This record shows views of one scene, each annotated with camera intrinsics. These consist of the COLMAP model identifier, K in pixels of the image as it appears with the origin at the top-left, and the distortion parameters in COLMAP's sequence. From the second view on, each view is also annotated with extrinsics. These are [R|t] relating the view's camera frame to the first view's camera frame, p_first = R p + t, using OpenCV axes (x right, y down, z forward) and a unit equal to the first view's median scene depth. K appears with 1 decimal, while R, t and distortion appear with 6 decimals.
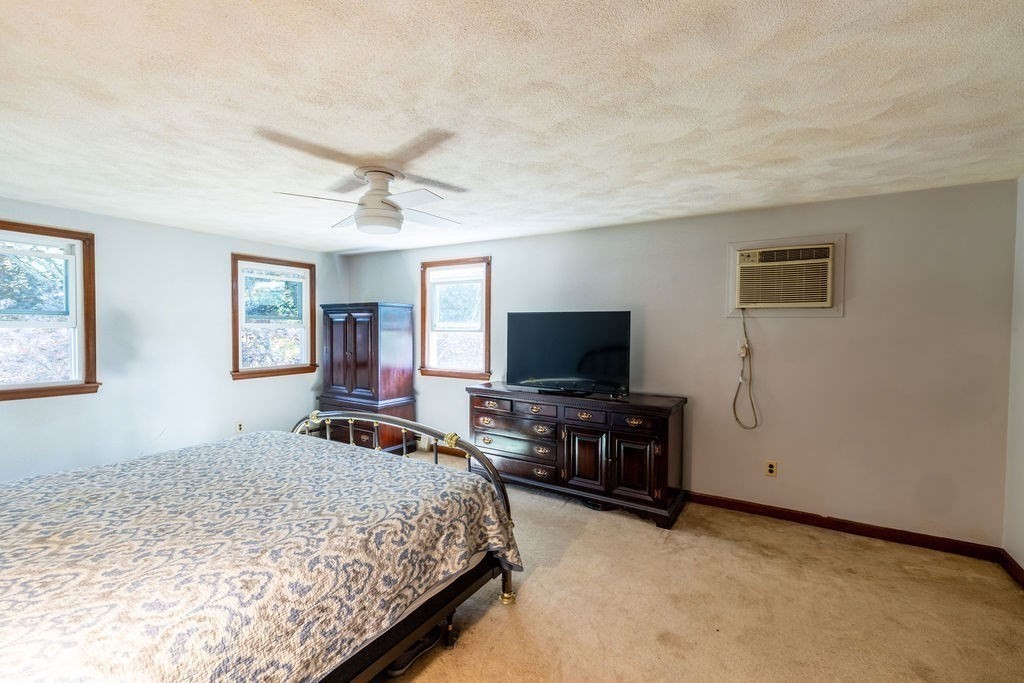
lens RADIAL K [[453.2, 0, 522.1], [0, 453.2, 343.0], [0, 0, 1]] dist [-0.000831, 0.002084]
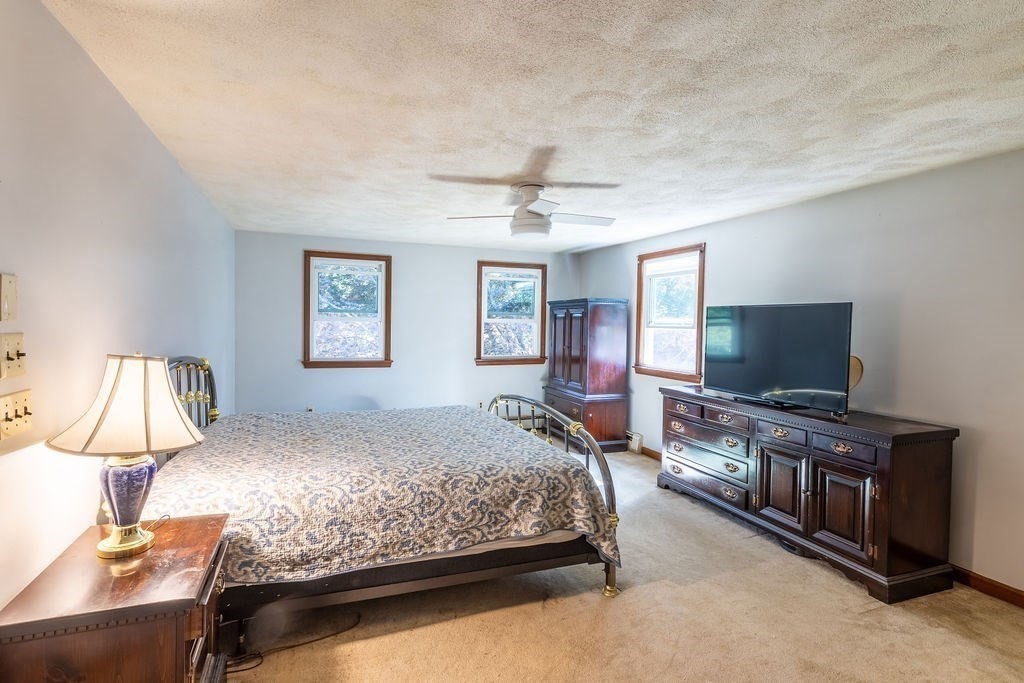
lens RADIAL K [[526.7, 0, 509.4], [0, 526.7, 341.1], [0, 0, 1]] dist [-0.000972, 0.001182]
pose [[0.770618, 0.027212, -0.636716, 0.452357], [-0.029110, 0.999548, 0.007486, 0.004657], [0.636632, 0.012766, 0.771062, -0.043353]]
